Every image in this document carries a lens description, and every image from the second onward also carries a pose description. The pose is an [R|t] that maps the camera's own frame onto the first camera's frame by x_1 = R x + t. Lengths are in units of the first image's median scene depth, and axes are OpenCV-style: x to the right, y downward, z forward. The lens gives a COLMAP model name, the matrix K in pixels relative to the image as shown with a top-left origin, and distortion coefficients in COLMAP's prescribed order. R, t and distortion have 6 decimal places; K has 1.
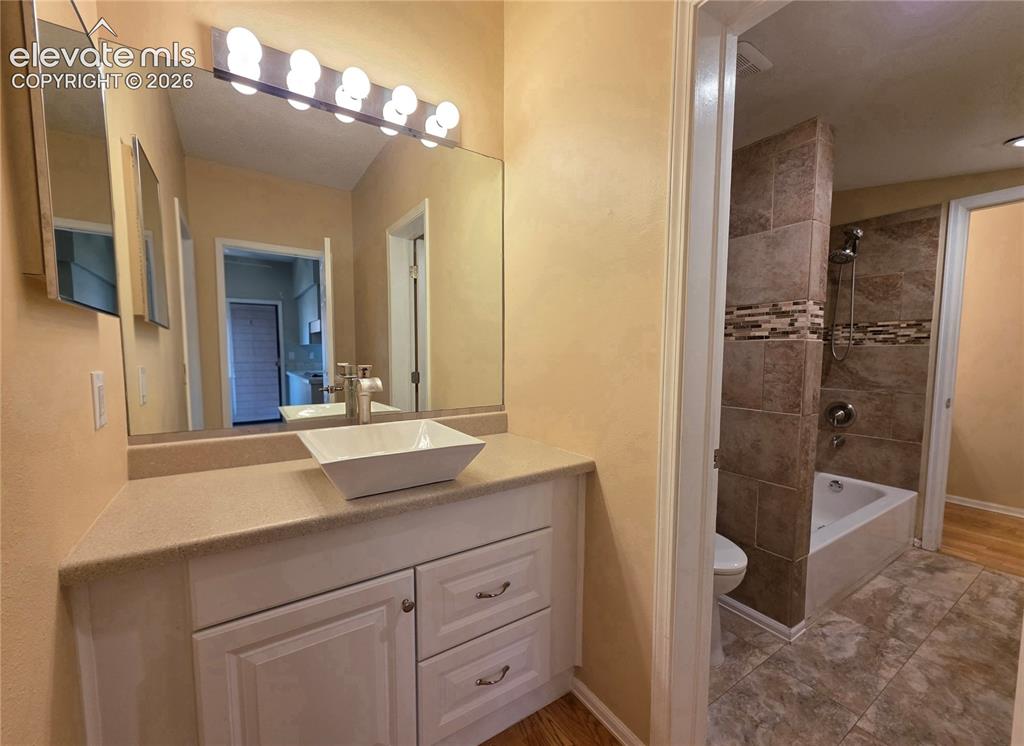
lens RADIAL K [[419.2, 0, 512.4], [0, 419.2, 379.5], [0, 0, 1]] dist [-0.002839, 0.001841]
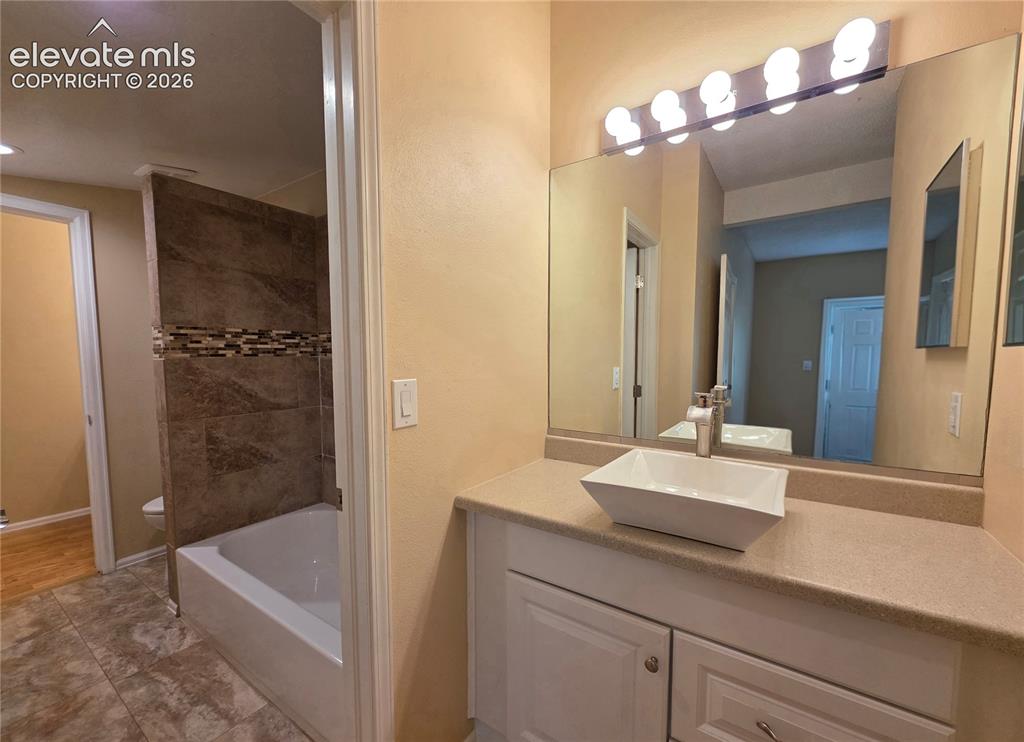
lens RADIAL K [[412.7, 0, 515.7], [0, 412.7, 387.3], [0, 0, 1]] dist [0.002982, -0.000628]
pose [[0.389493, 0.047109, -0.919824, 2.158725], [-0.060261, 0.997855, 0.025588, -0.102550], [0.919056, 0.045463, 0.391496, 1.448732]]
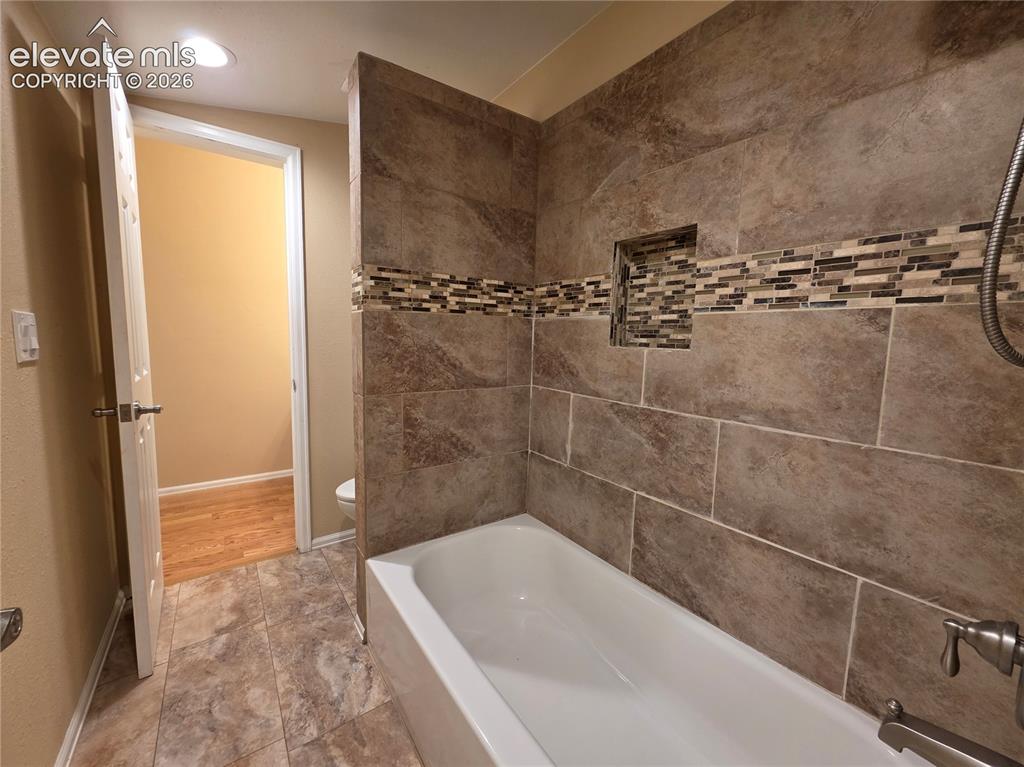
lens RADIAL K [[409.9, 0, 510.4], [0, 409.9, 384.0], [0, 0, 1]] dist [0.000466, -0.000007]
pose [[0.040012, 0.087854, -0.995329, 1.603635], [-0.099623, 0.991514, 0.083513, -0.044335], [0.994221, 0.095816, 0.048424, 1.278916]]
